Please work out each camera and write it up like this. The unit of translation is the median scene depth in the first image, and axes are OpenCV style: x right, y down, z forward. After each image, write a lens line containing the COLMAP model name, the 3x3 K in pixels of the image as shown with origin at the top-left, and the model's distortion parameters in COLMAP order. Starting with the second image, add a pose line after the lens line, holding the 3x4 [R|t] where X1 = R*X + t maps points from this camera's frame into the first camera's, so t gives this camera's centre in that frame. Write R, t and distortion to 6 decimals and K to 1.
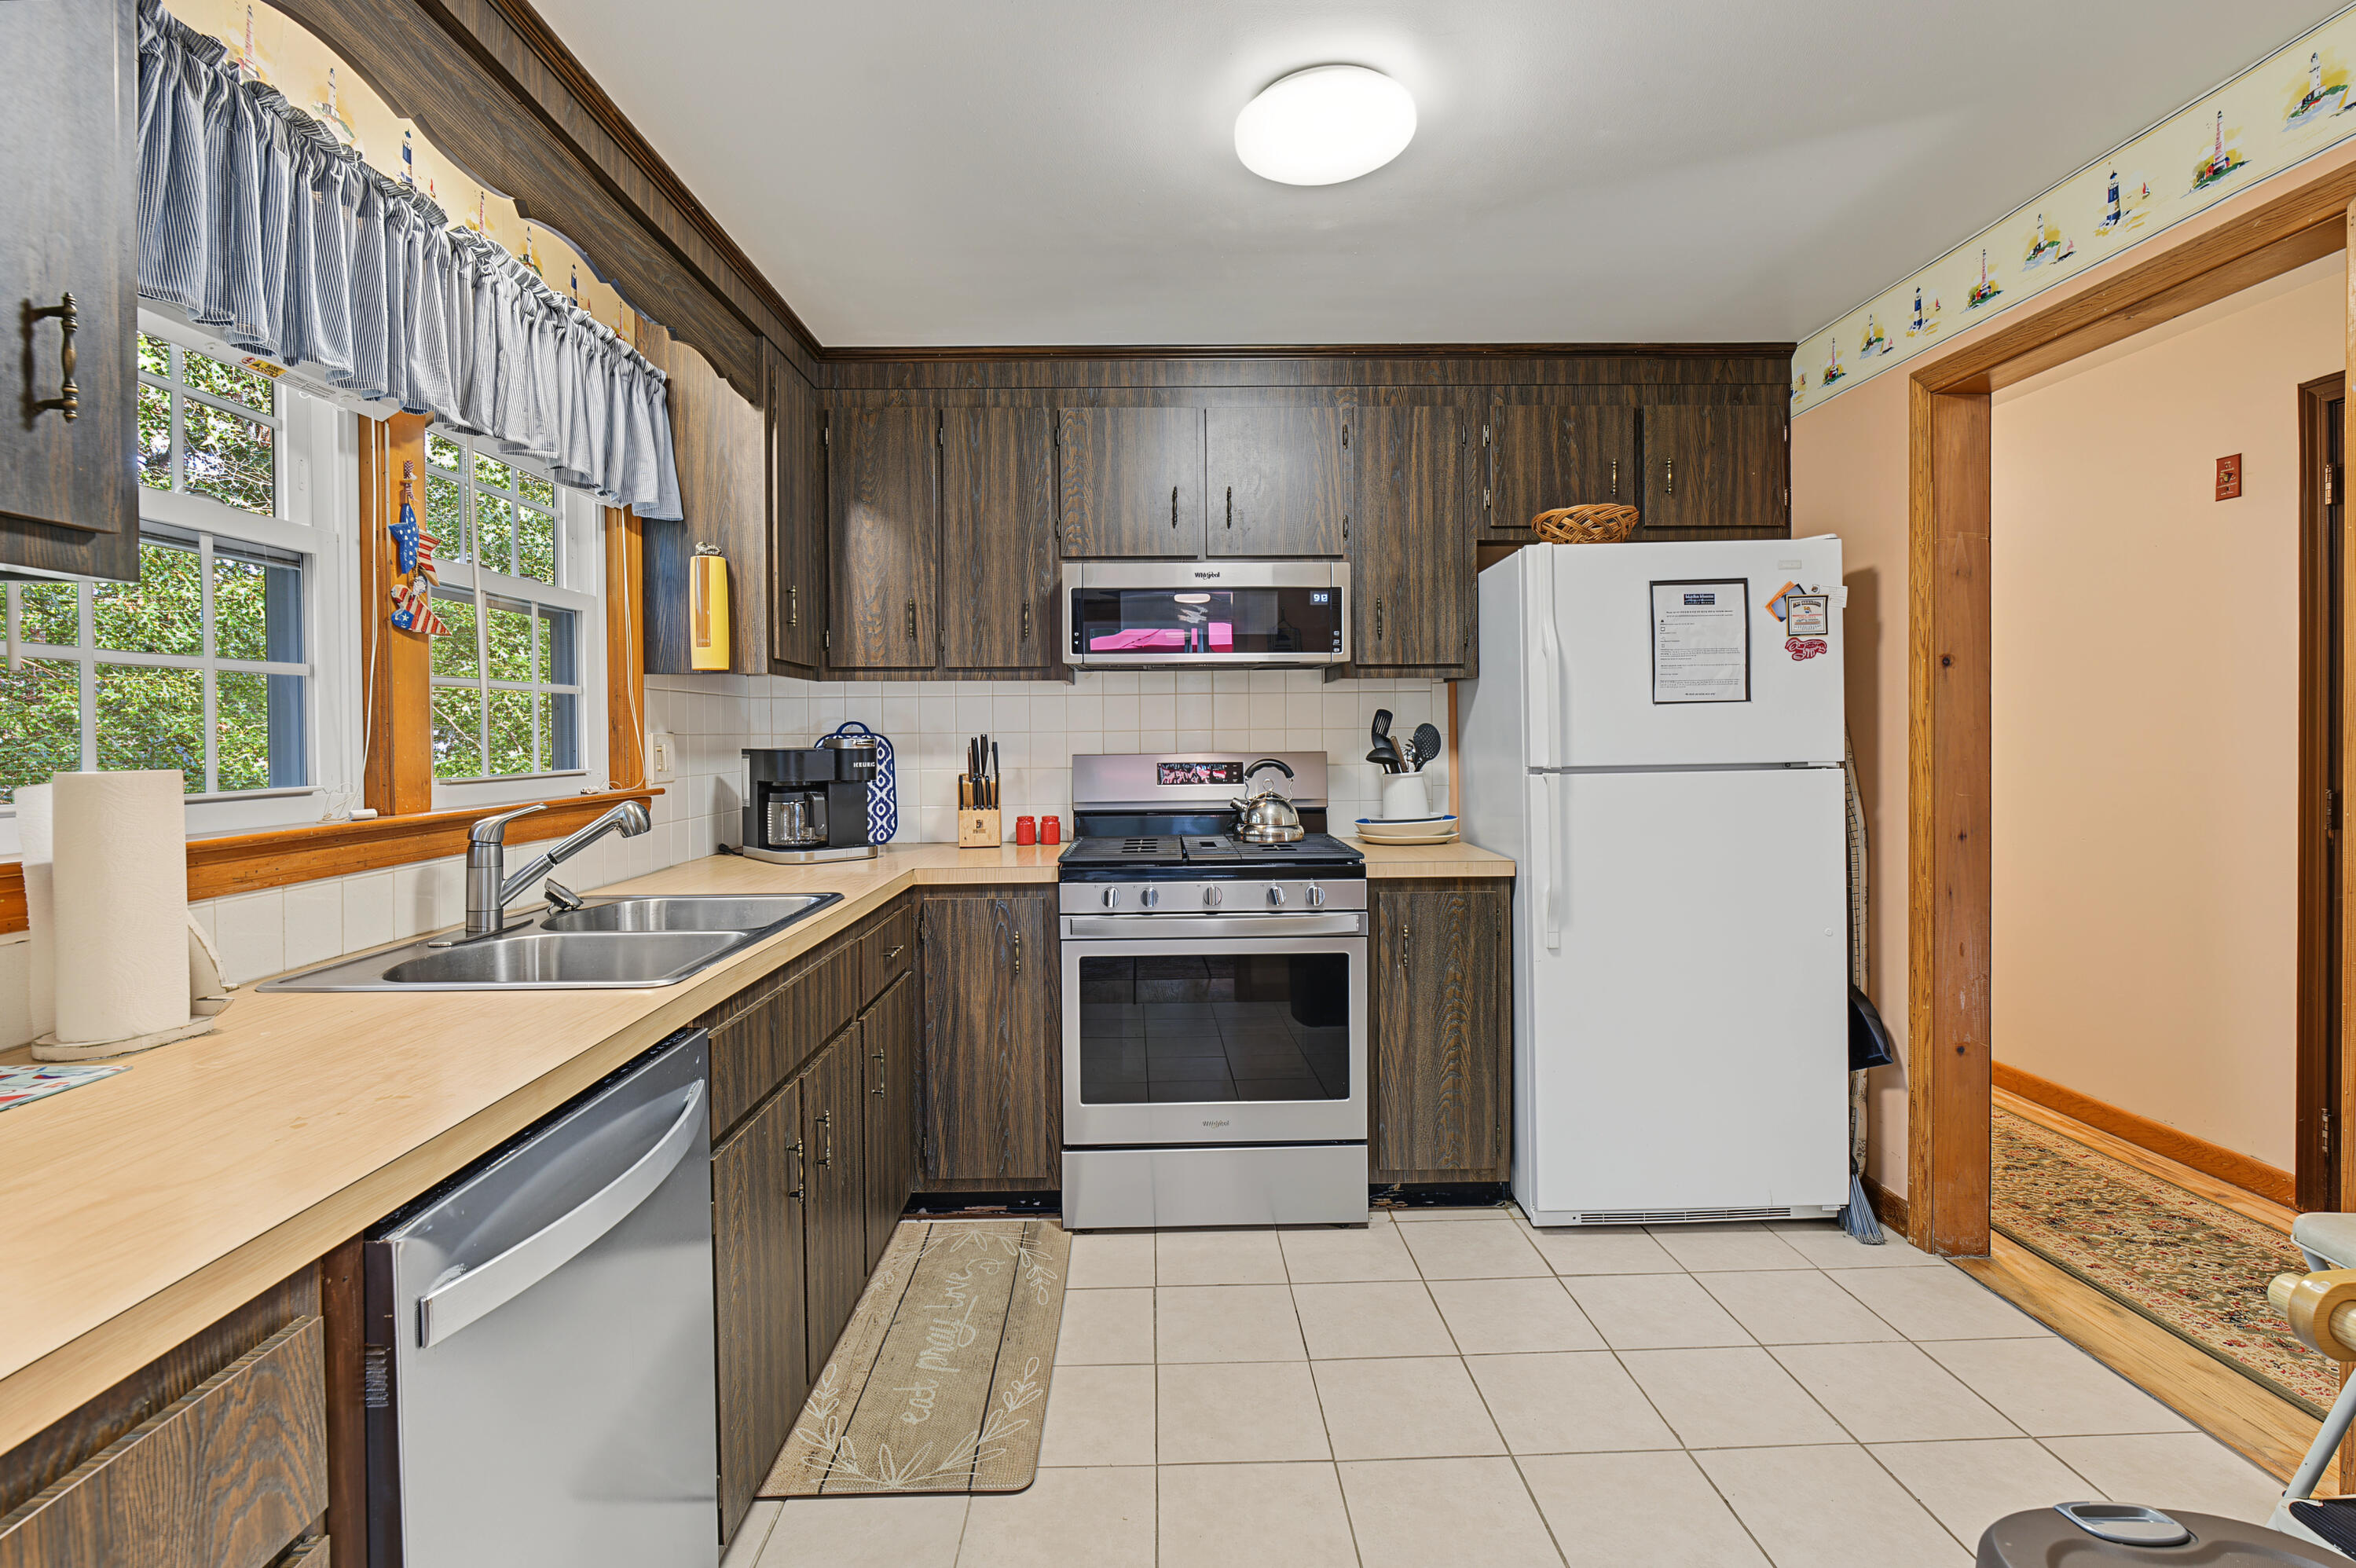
lens RADIAL K [[1093.3, 0, 1176.1], [0, 1093.3, 739.7], [0, 0, 1]] dist [-0.009415, 0.001258]
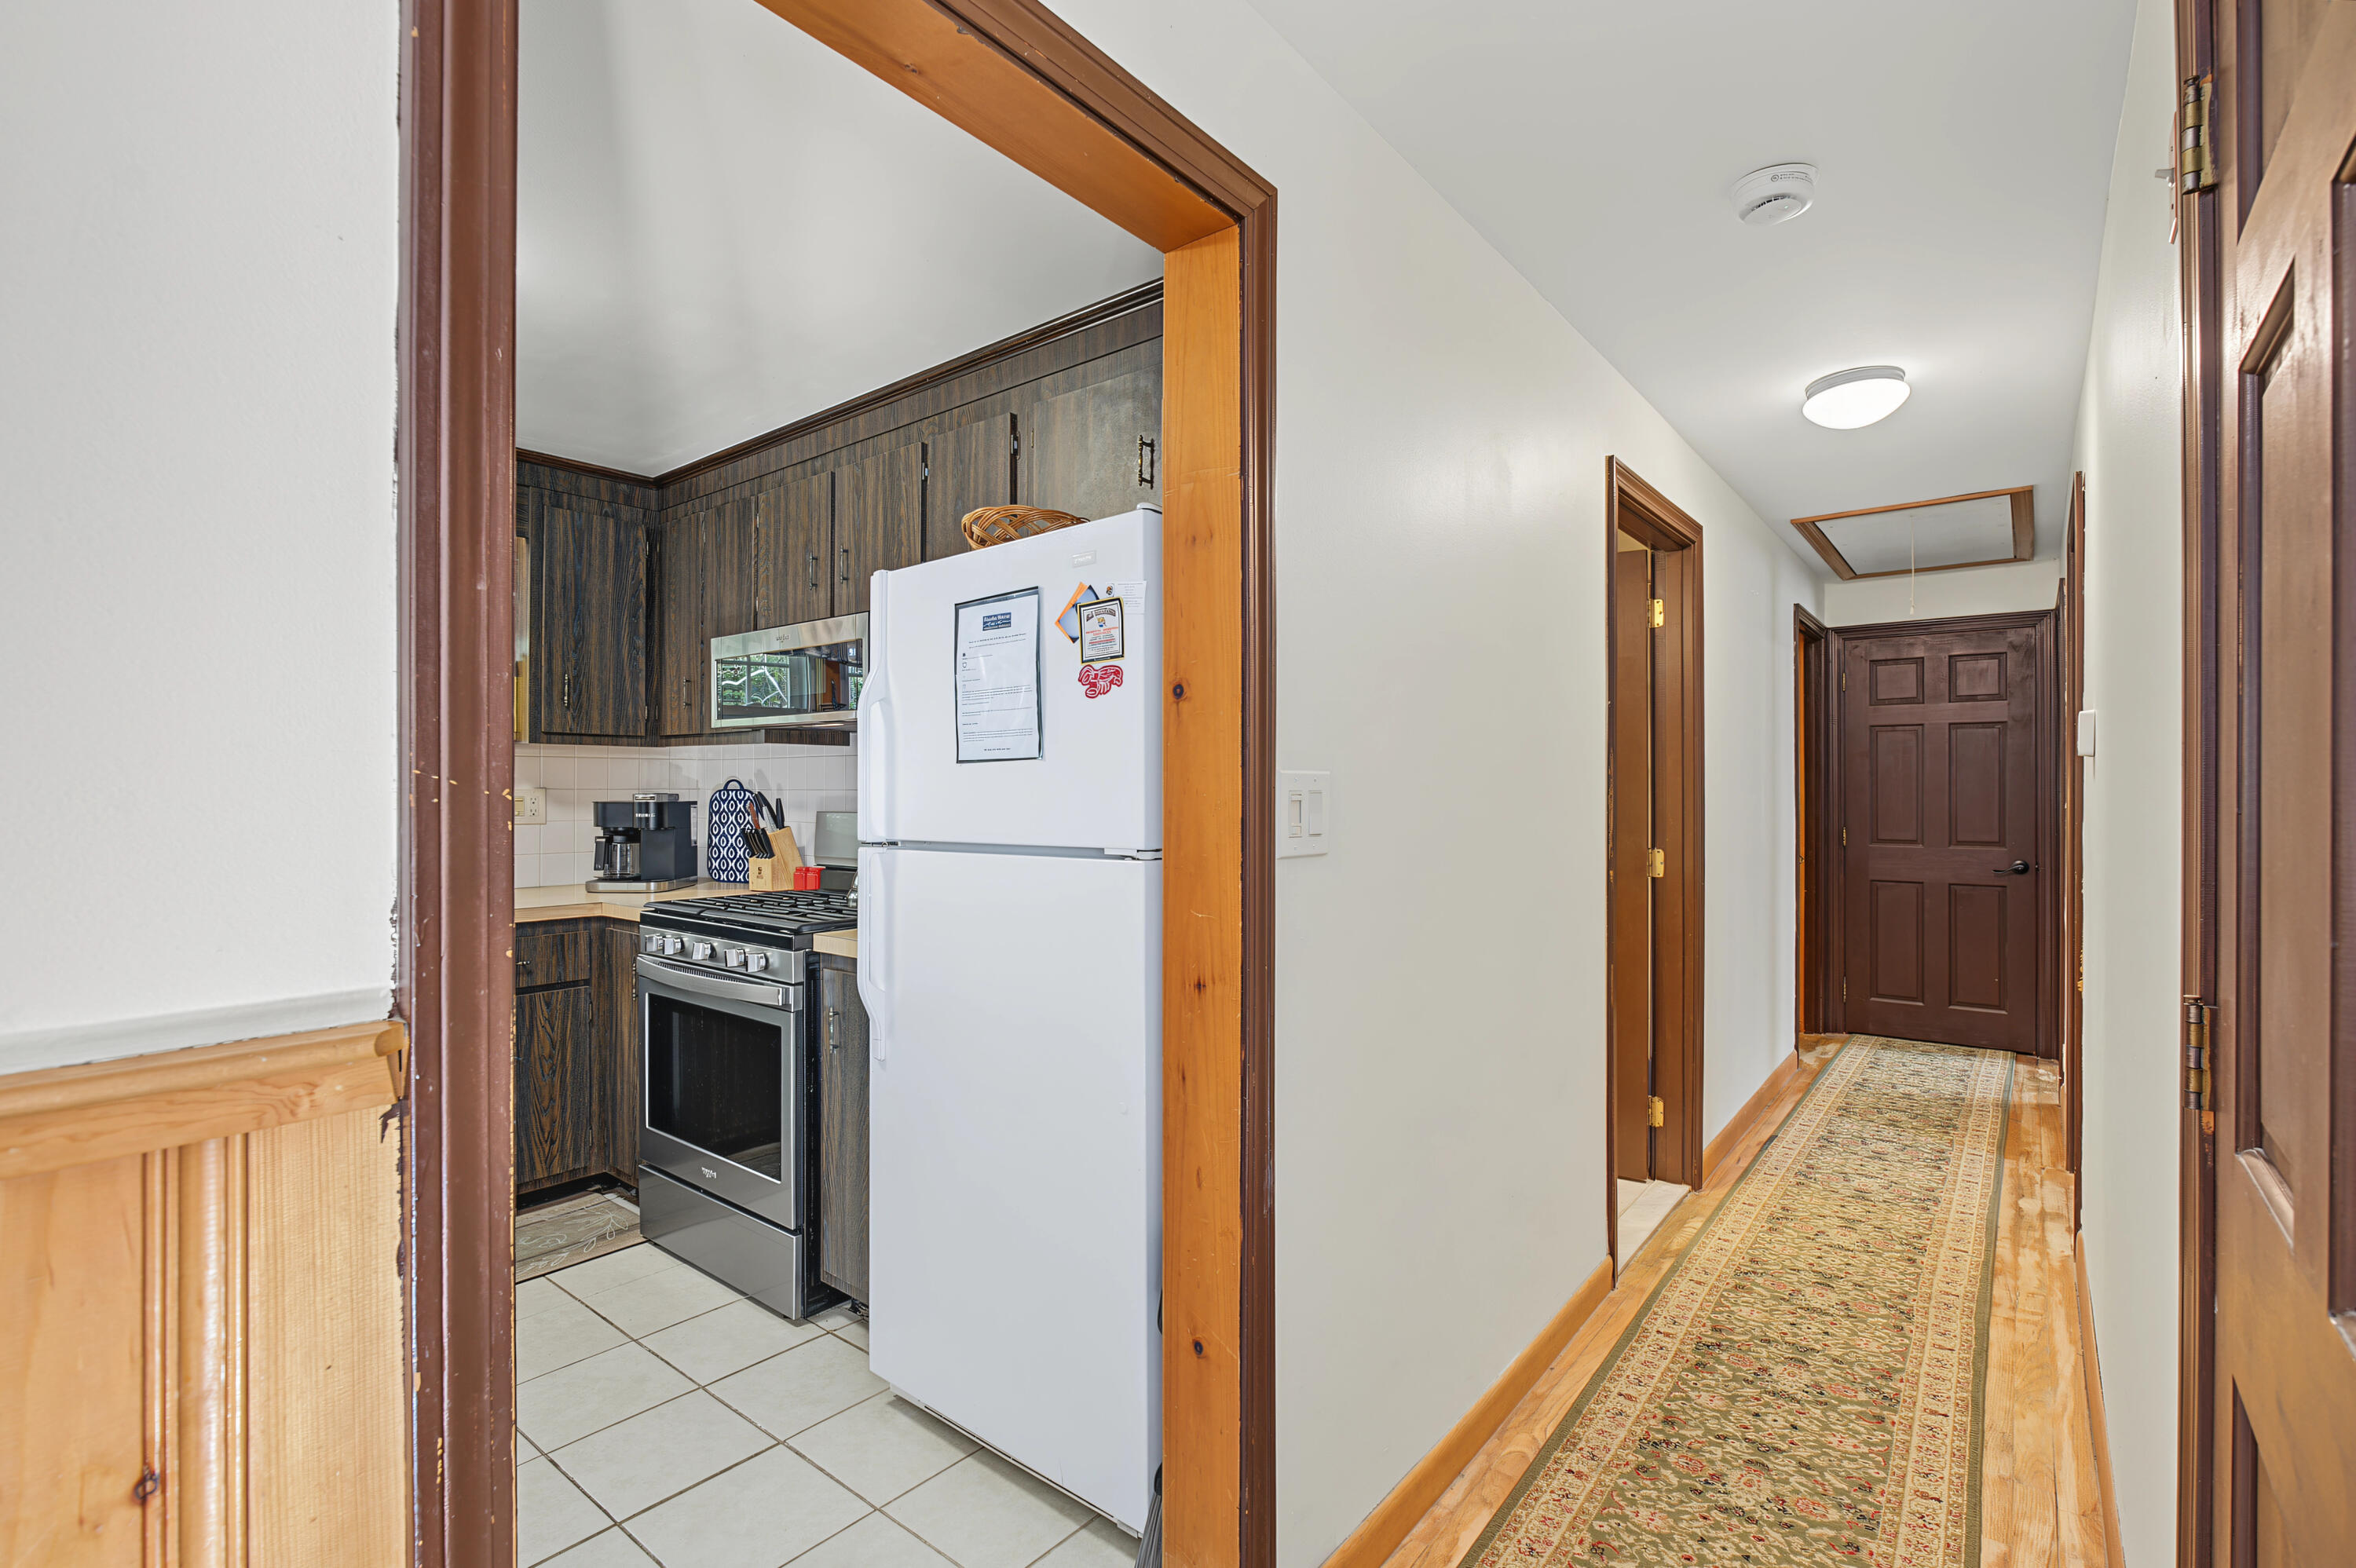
lens RADIAL K [[1076.7, 0, 1178.0], [0, 1076.7, 784.0], [0, 0, 1]] dist [-0.013356, 0.000122]
pose [[0.764499, 0.006486, -0.644592, 1.045273], [-0.009178, 0.999958, -0.000823, -0.019003], [0.644560, 0.006545, 0.764526, 0.521465]]
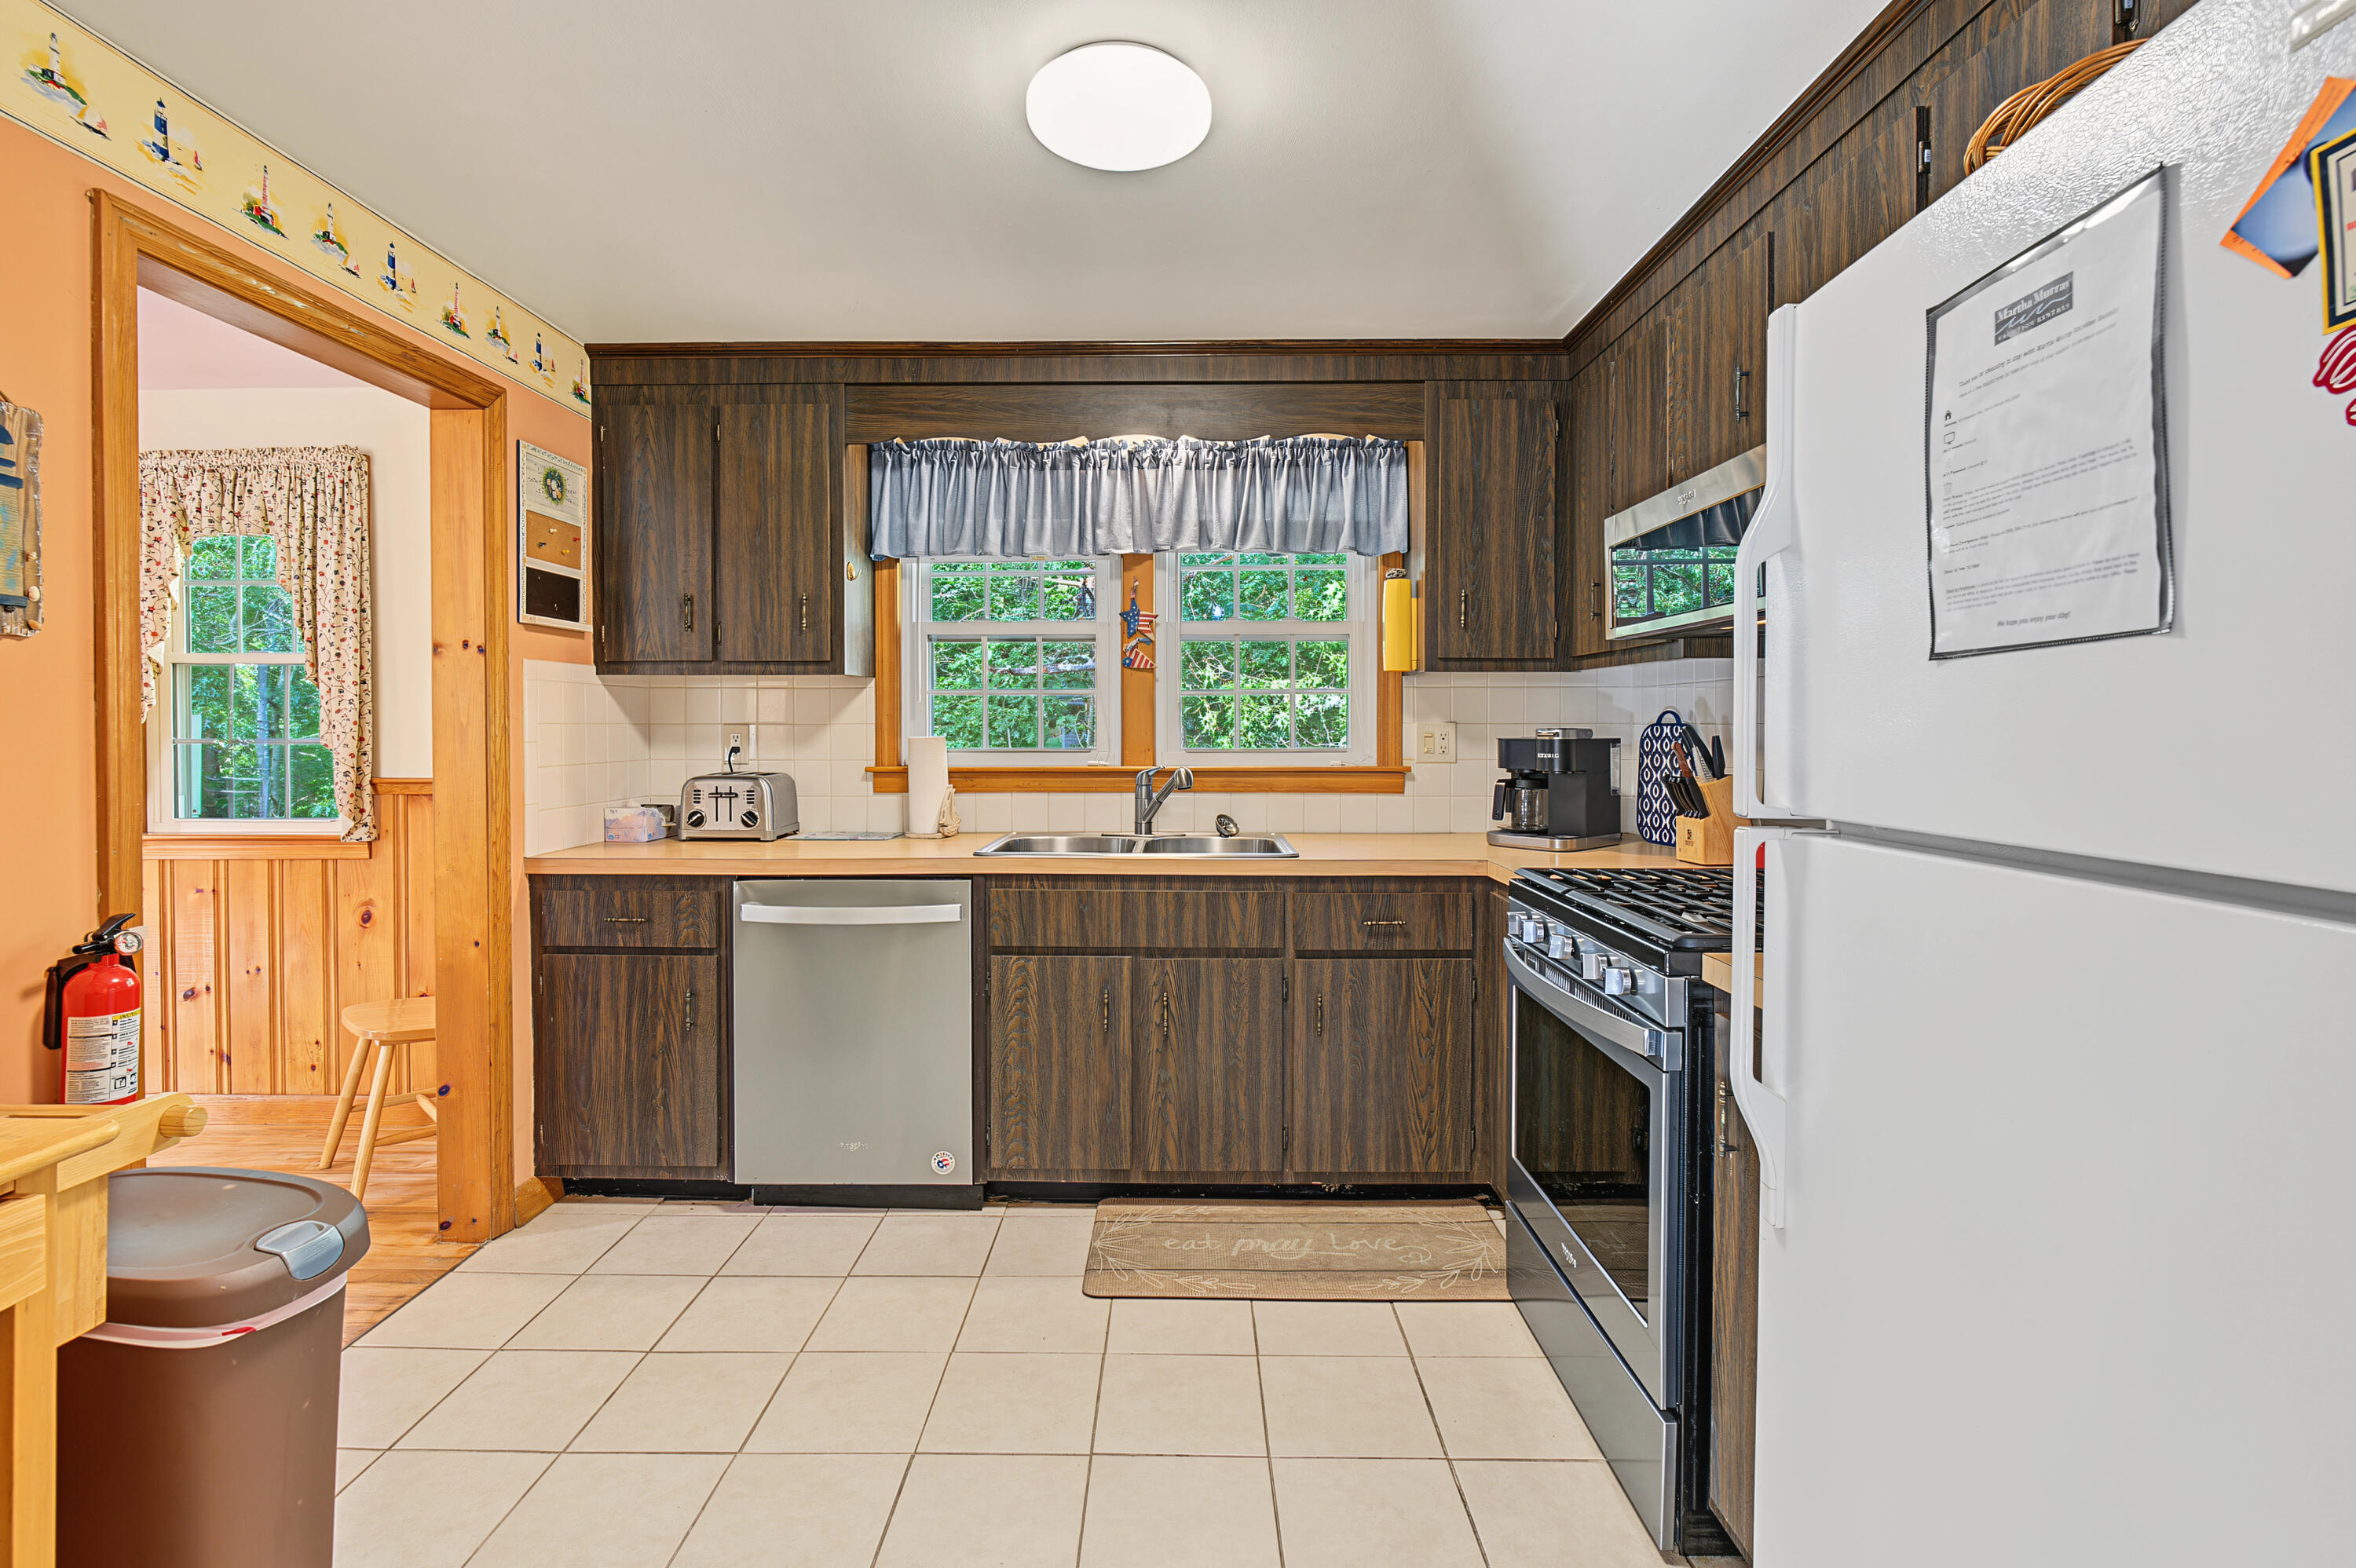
lens RADIAL K [[1093.2, 0, 1176.1], [0, 1093.2, 739.7], [0, 0, 1]] dist [-0.009415, 0.001258]
pose [[-0.029161, 0.022339, -0.999325, 0.791851], [-0.002671, 0.999745, 0.022426, -0.014983], [0.999571, 0.003323, -0.029094, 0.770494]]
